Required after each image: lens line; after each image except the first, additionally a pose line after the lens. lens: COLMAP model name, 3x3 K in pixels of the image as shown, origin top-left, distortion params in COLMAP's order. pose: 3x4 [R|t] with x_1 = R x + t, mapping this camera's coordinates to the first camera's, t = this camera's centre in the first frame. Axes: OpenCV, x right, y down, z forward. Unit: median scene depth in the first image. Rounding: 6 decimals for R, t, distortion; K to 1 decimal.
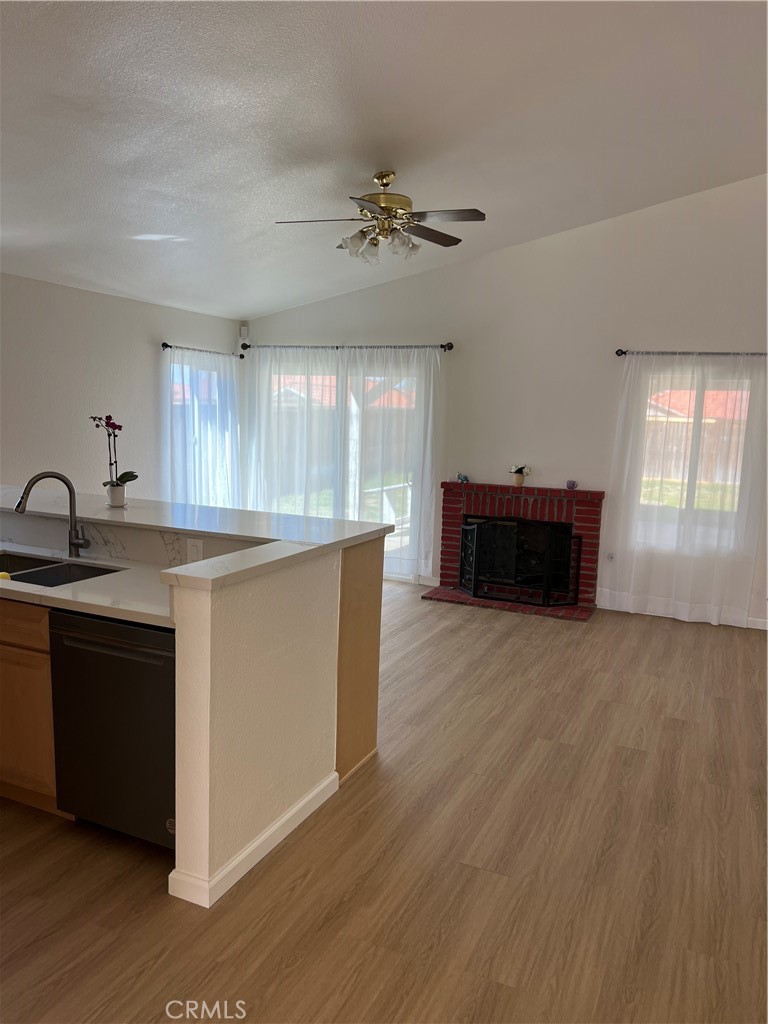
lens RADIAL K [[760.5, 0, 381.3], [0, 760.5, 527.8], [0, 0, 1]] dist [0.089197, -0.114802]
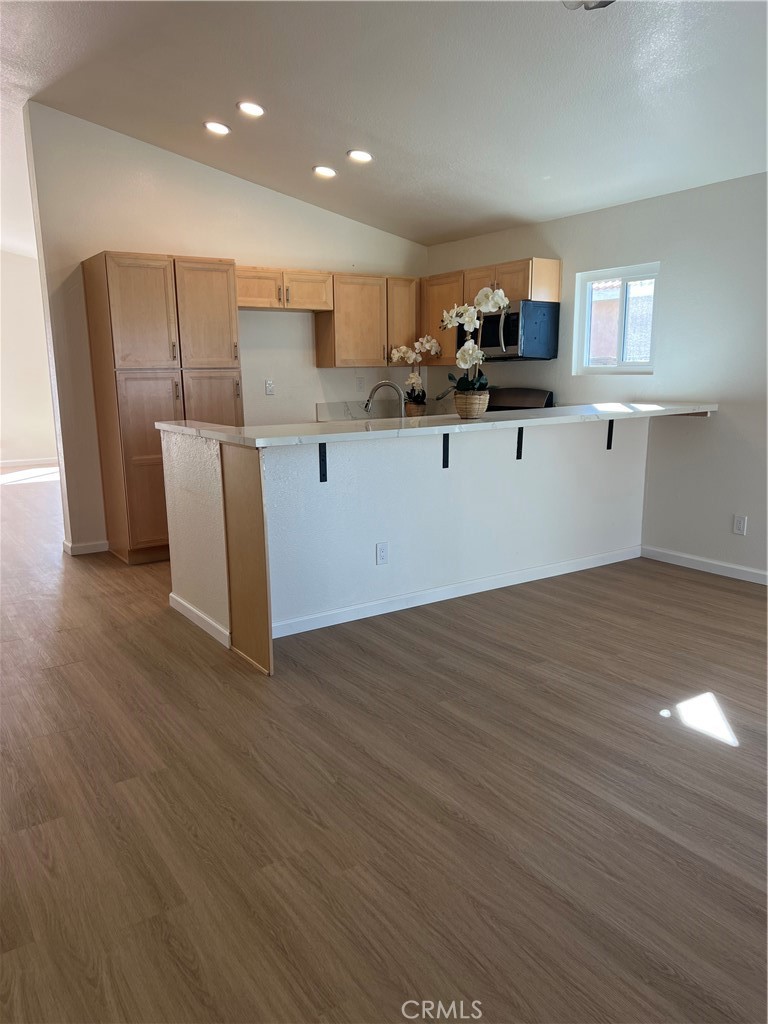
lens RADIAL K [[760.5, 0, 381.3], [0, 760.5, 527.8], [0, 0, 1]] dist [0.089197, -0.114802]
pose [[-0.517732, 0.153936, -0.841580, 0.382635], [-0.129143, 0.958347, 0.254742, -0.081643], [0.845740, 0.240572, -0.476287, 0.837272]]
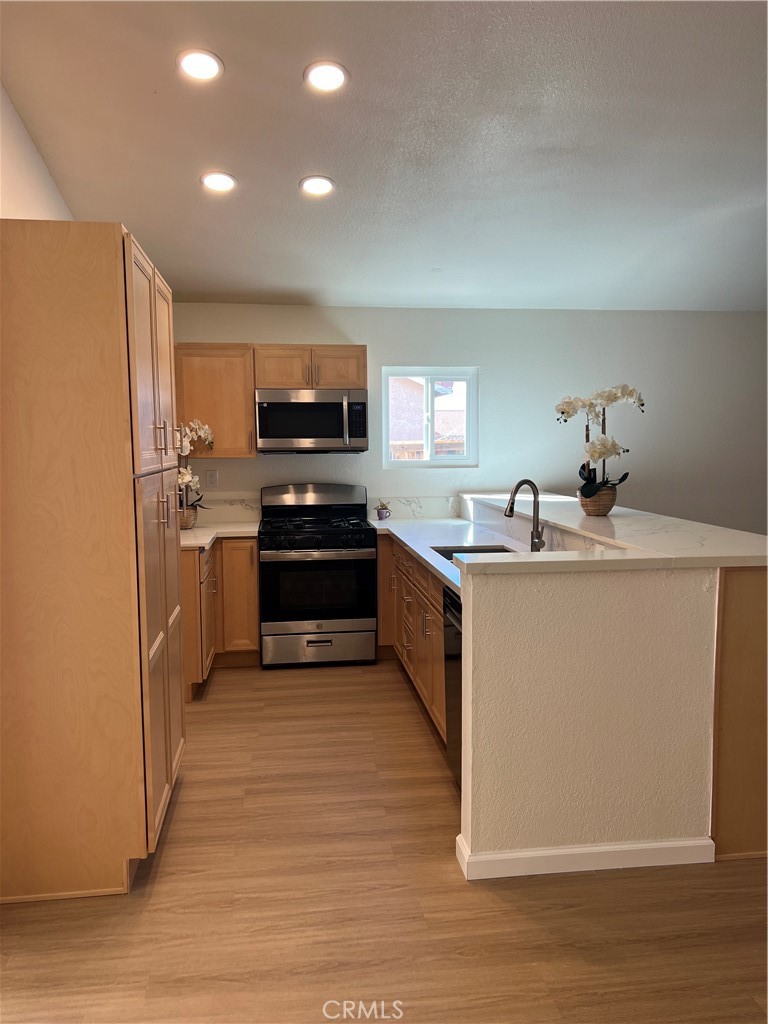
lens RADIAL K [[760.5, 0, 381.3], [0, 760.5, 527.8], [0, 0, 1]] dist [0.089197, -0.114802]
pose [[0.530756, 0.058161, -0.845526, 0.212497], [-0.103823, 0.994590, 0.003242, 0.009236], [0.841141, 0.086064, 0.533924, 0.111394]]
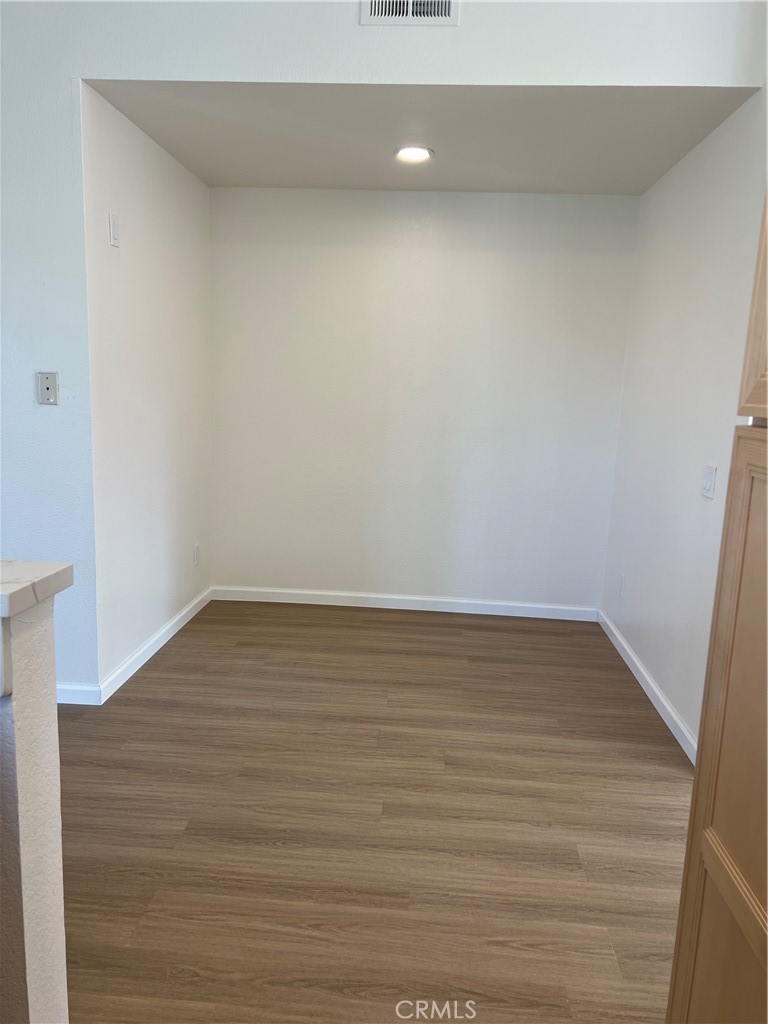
lens RADIAL K [[760.5, 0, 381.3], [0, 760.5, 527.8], [0, 0, 1]] dist [0.089197, -0.114802]
pose [[-0.354236, -0.223360, 0.908090, -0.283580], [0.097269, 0.956990, 0.273331, -0.031388], [-0.930084, 0.185152, -0.317274, 0.333415]]
